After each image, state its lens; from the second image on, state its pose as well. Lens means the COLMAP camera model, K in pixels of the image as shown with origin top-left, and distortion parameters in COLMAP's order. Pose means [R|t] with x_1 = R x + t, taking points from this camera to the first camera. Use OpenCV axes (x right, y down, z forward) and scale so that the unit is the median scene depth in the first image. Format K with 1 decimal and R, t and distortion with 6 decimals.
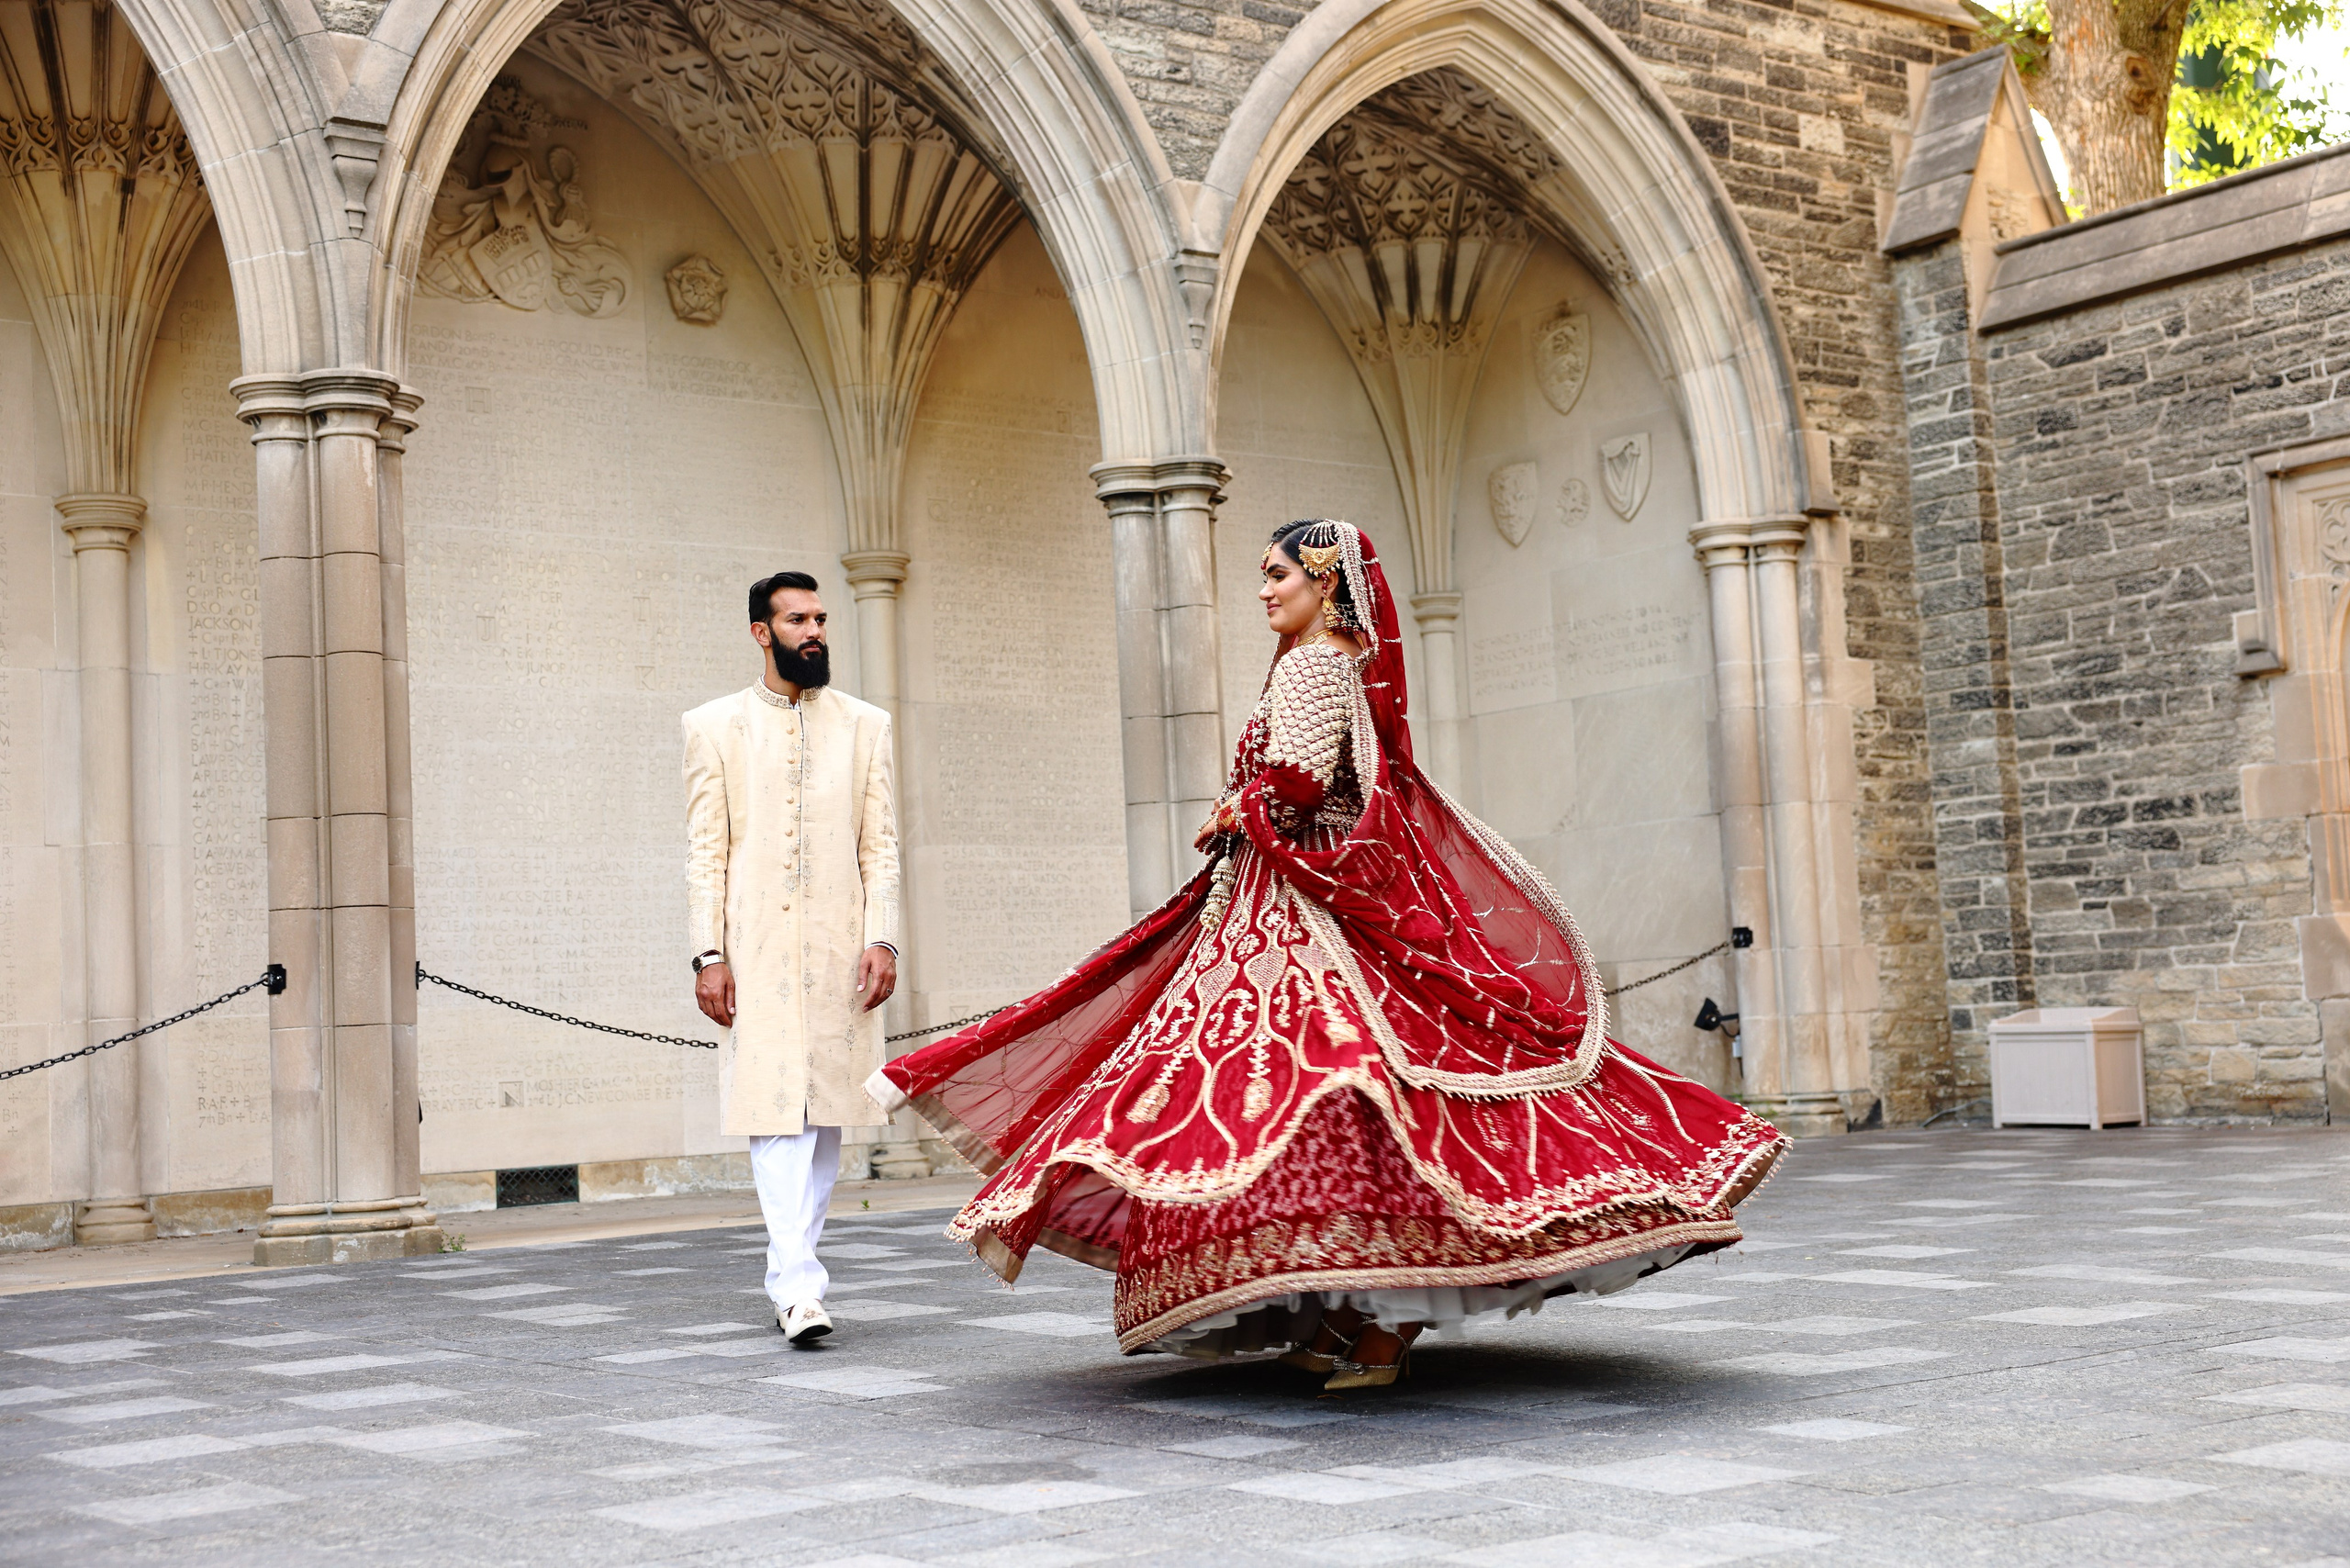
lens RADIAL K [[3076.9, 0, 1175.0], [0, 3076.9, 784.0], [0, 0, 1]] dist [0.113803, -0.046982]
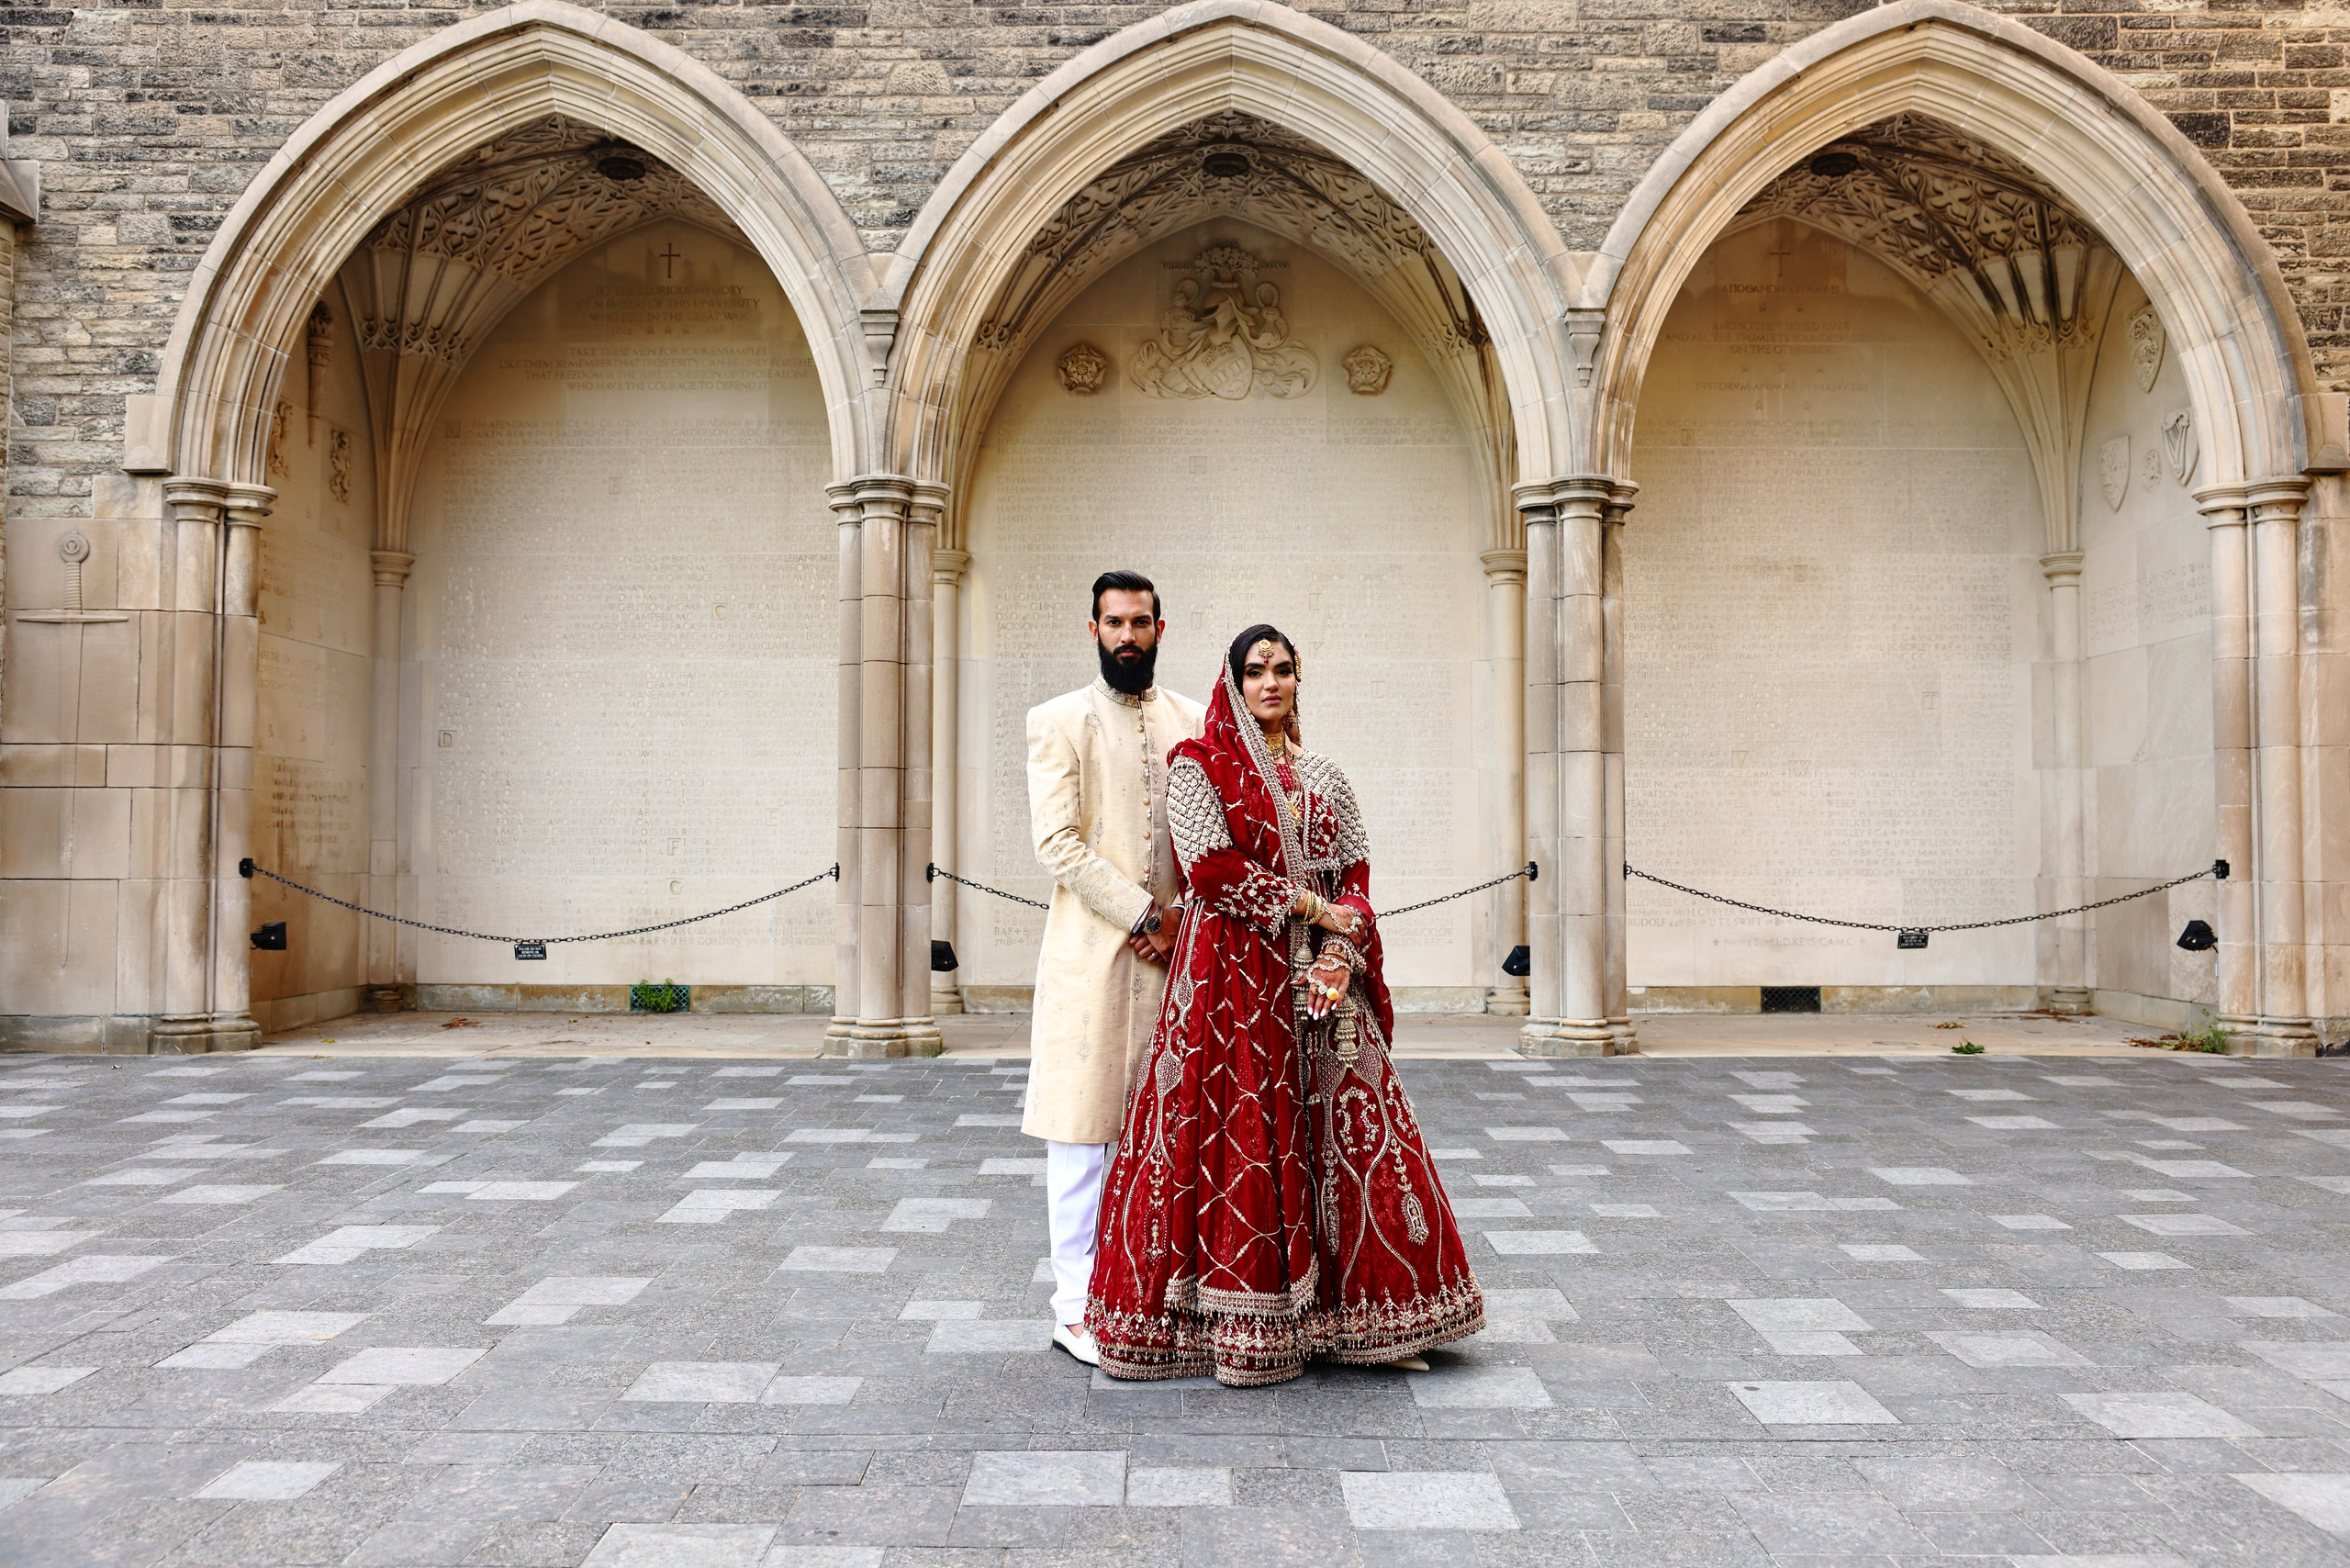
lens RADIAL K [[1956.8, 0, 1175.0], [0, 1956.8, 784.0], [0, 0, 1]] dist [-0.055390, 0.094320]
pose [[0.787541, 0.027955, -0.615627, 0.315162], [0.013148, 0.997981, 0.062136, -0.028063], [0.616122, -0.057029, 0.785584, 0.235195]]
